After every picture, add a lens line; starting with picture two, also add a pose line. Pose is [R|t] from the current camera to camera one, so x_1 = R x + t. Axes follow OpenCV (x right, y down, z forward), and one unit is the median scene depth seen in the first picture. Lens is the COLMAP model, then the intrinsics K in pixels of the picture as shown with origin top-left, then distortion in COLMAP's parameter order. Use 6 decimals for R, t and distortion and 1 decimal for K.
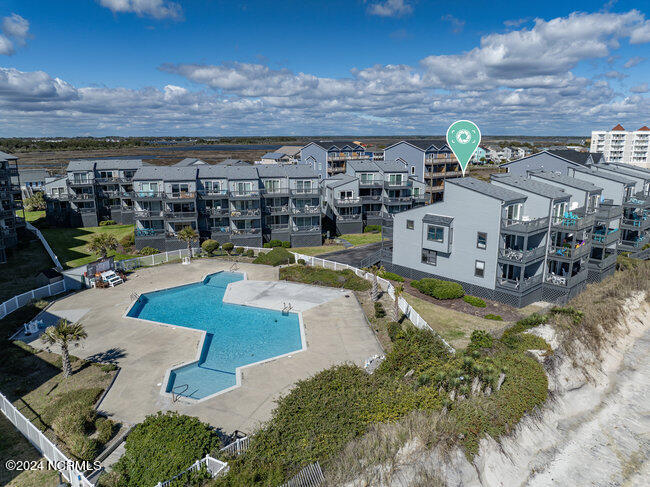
lens RADIAL K [[450.3, 0, 325.0], [0, 450.3, 243.5], [0, 0, 1]] dist [-0.062069, 0.028453]
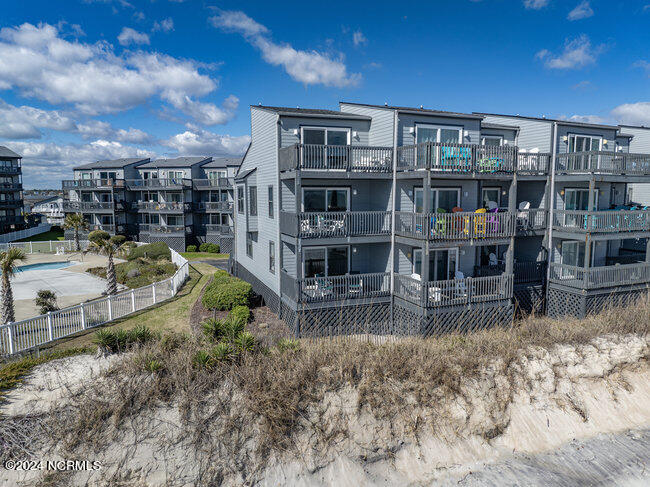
lens RADIAL K [[450.3, 0, 325.0], [0, 450.3, 243.5], [0, 0, 1]] dist [-0.062069, 0.028453]
pose [[0.937352, 0.050791, -0.344662, 0.380542], [-0.091549, 0.990457, -0.103020, 0.059085], [0.336141, 0.128120, 0.933057, 0.348176]]
